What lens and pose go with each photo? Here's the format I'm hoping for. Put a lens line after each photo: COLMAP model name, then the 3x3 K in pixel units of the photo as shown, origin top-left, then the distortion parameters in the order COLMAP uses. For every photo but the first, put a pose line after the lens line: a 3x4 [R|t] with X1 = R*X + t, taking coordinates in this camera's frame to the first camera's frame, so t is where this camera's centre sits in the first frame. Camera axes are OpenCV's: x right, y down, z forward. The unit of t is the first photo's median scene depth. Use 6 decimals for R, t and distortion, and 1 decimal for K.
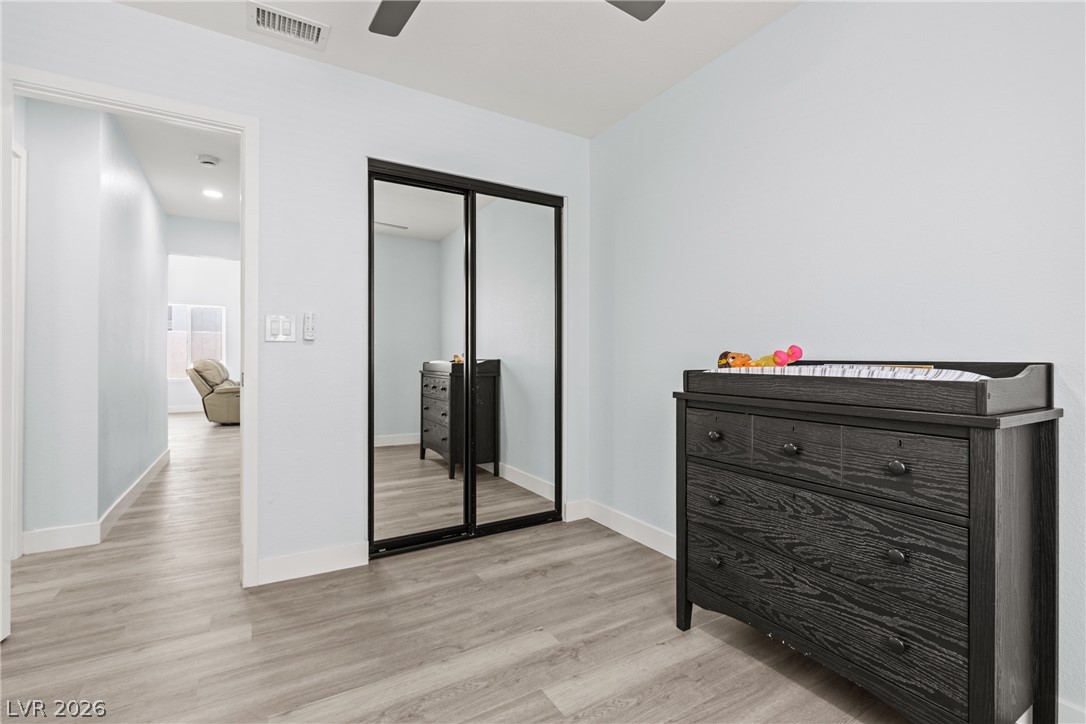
lens RADIAL K [[486.6, 0, 545.5], [0, 486.6, 357.4], [0, 0, 1]] dist [0.001573, -0.000283]
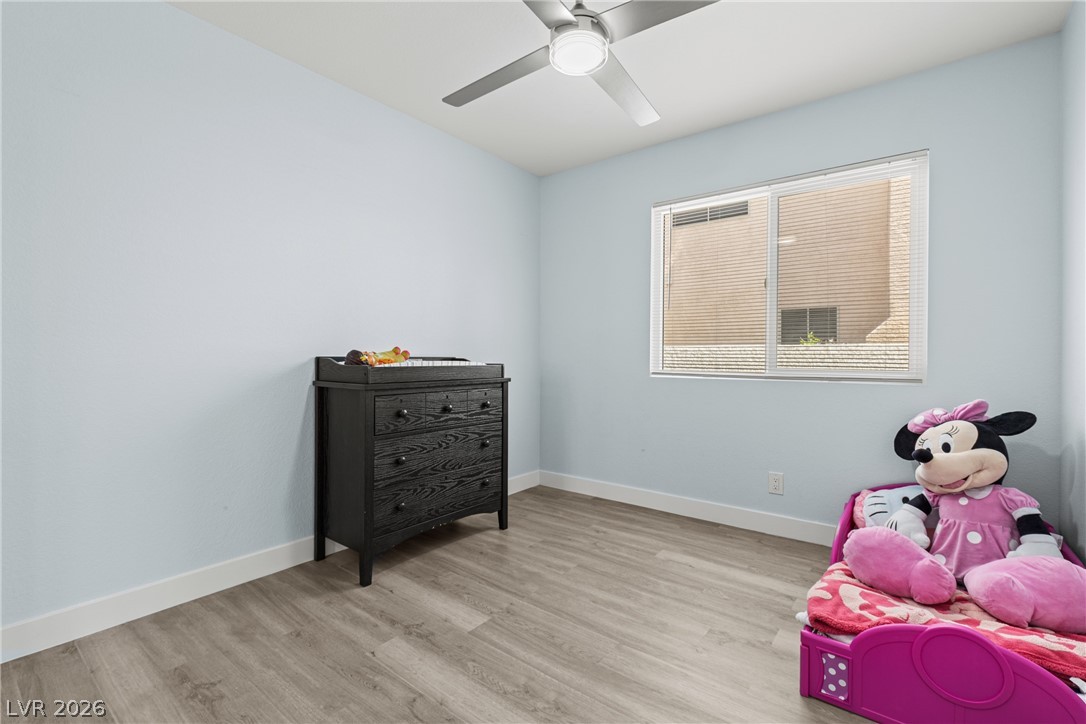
lens RADIAL K [[484.1, 0, 549.3], [0, 484.1, 359.1], [0, 0, 1]] dist [-0.000947, -0.000324]
pose [[-0.359531, -0.011710, 0.933060, -1.154955], [-0.006836, 0.999927, 0.009915, -0.005594], [-0.933108, -0.002813, -0.359585, 1.209463]]
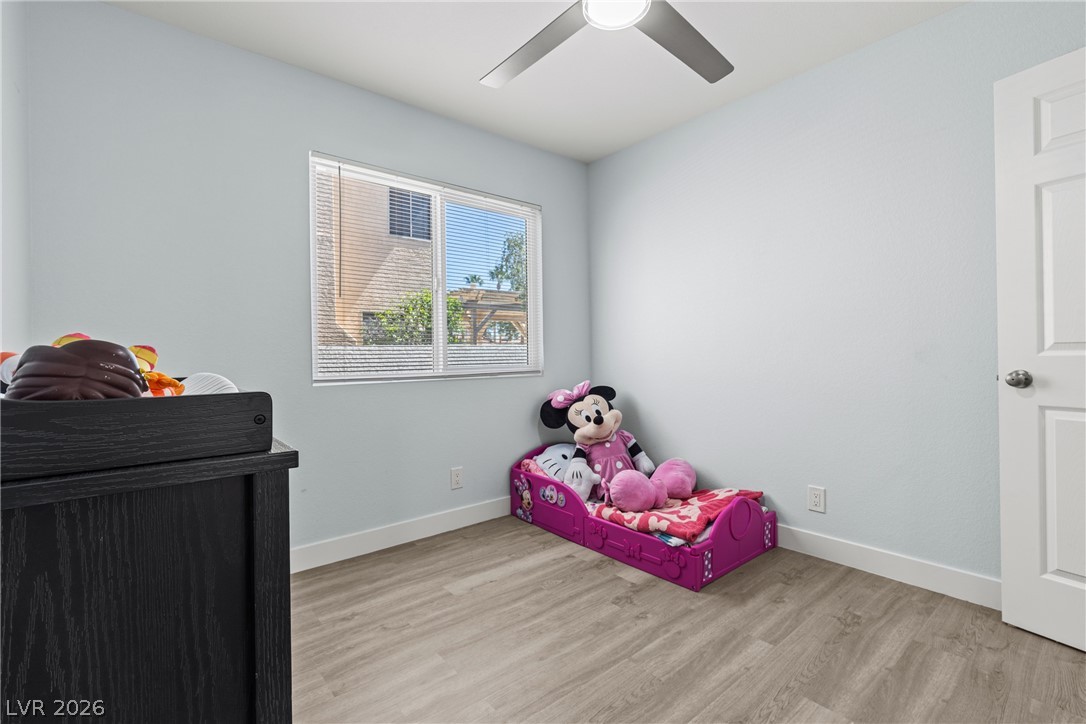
lens RADIAL K [[486.6, 0, 545.5], [0, 486.6, 357.4], [0, 0, 1]] dist [0.001573, -0.000283]
pose [[-0.988147, 0.009176, -0.153233, 0.186071], [0.008633, 0.999954, 0.004209, -0.001495], [0.153265, 0.002837, -0.988181, 1.683698]]
